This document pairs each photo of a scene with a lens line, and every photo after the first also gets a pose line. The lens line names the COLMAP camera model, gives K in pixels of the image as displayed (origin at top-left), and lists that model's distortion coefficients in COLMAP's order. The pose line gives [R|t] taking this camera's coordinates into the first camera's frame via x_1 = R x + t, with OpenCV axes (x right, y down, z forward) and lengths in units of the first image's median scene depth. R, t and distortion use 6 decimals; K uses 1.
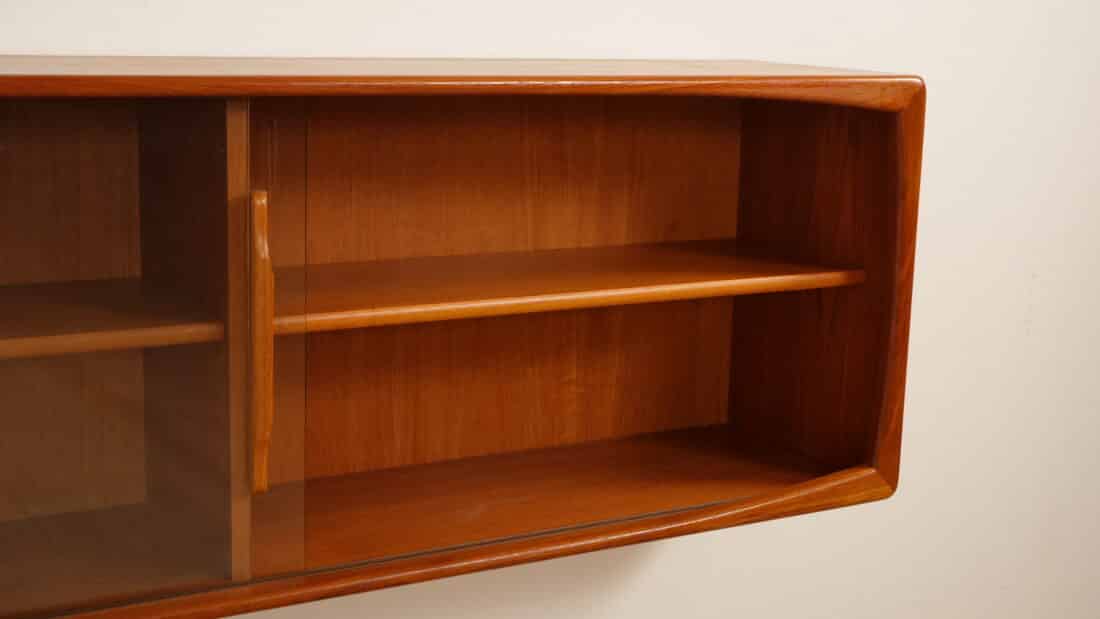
lens RADIAL K [[1752.0, 0, 480.6], [0, 1752.0, 306.9], [0, 0, 1]] dist [-0.013383, -0.067056]
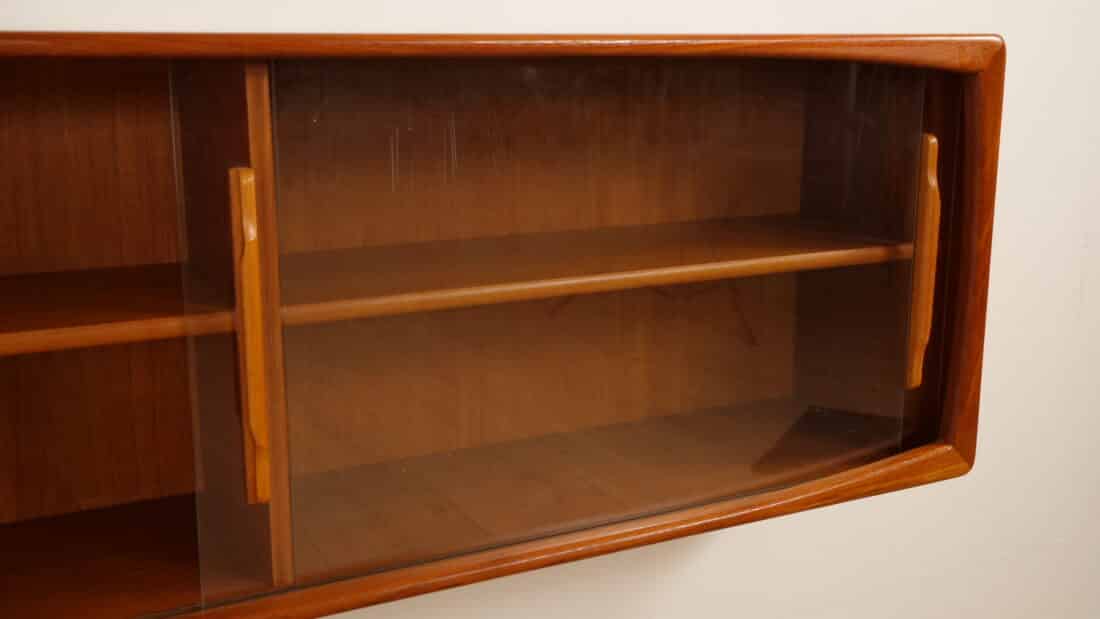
lens RADIAL K [[1303.8, 0, 552.8], [0, 1303.8, 322.2], [0, 0, 1]] dist [0.019527, 0.023576]
pose [[0.999632, -0.018034, -0.020266, 0.020447], [0.018656, 0.999347, 0.030929, -0.002508], [0.019695, -0.031296, 0.999316, 0.279489]]
